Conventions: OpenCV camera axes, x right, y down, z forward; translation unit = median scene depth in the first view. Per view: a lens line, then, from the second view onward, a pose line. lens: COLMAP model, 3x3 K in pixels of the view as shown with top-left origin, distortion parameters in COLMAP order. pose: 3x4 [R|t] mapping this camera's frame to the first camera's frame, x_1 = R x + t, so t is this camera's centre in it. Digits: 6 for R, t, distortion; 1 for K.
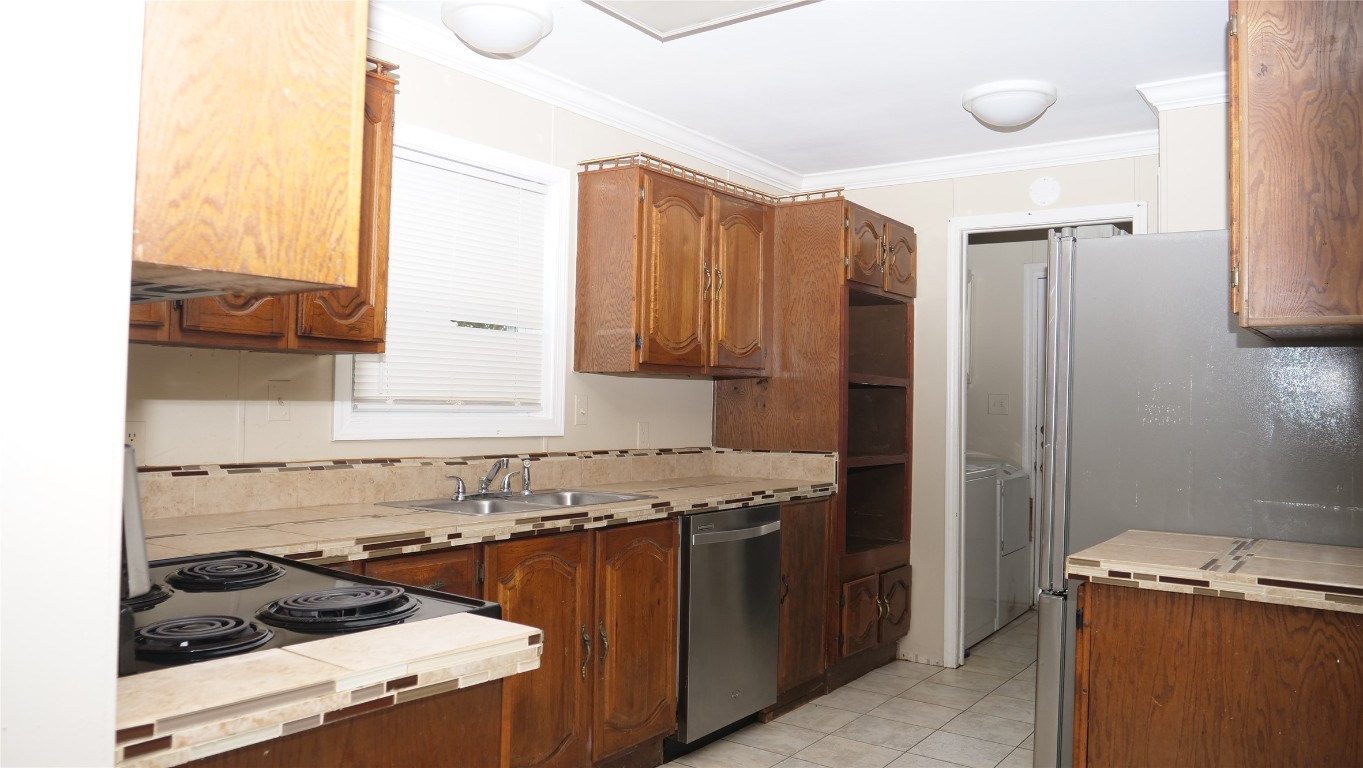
lens RADIAL K [[1000.3, 0, 677.2], [0, 1000.3, 381.4], [0, 0, 1]] dist [-0.050103, 0.003583]
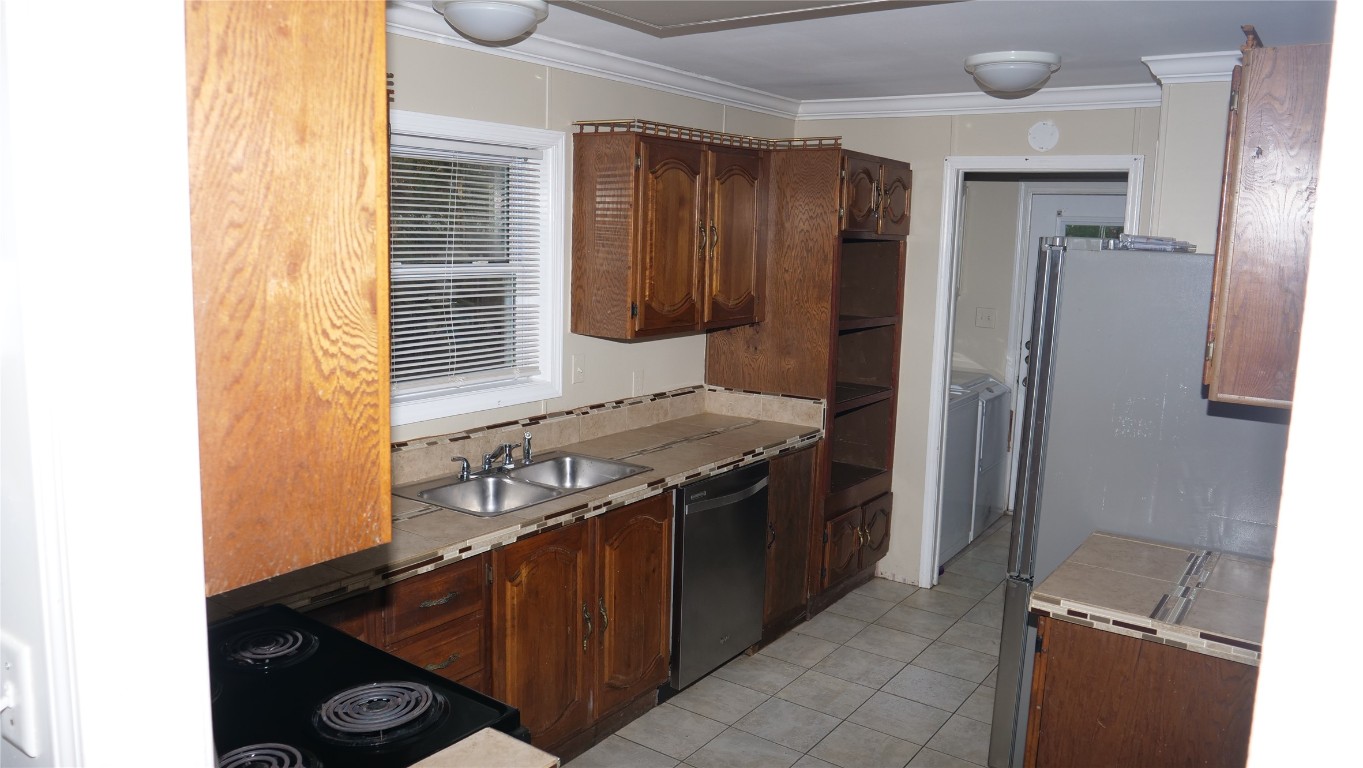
lens RADIAL K [[1000.3, 0, 679.5], [0, 1000.3, 387.2], [0, 0, 1]] dist [-0.050103, 0.003583]
pose [[0.999888, 0.006444, 0.013543, -0.005931], [-0.008718, 0.984492, 0.175213, -0.140270], [-0.012204, -0.175312, 0.984437, -0.018210]]
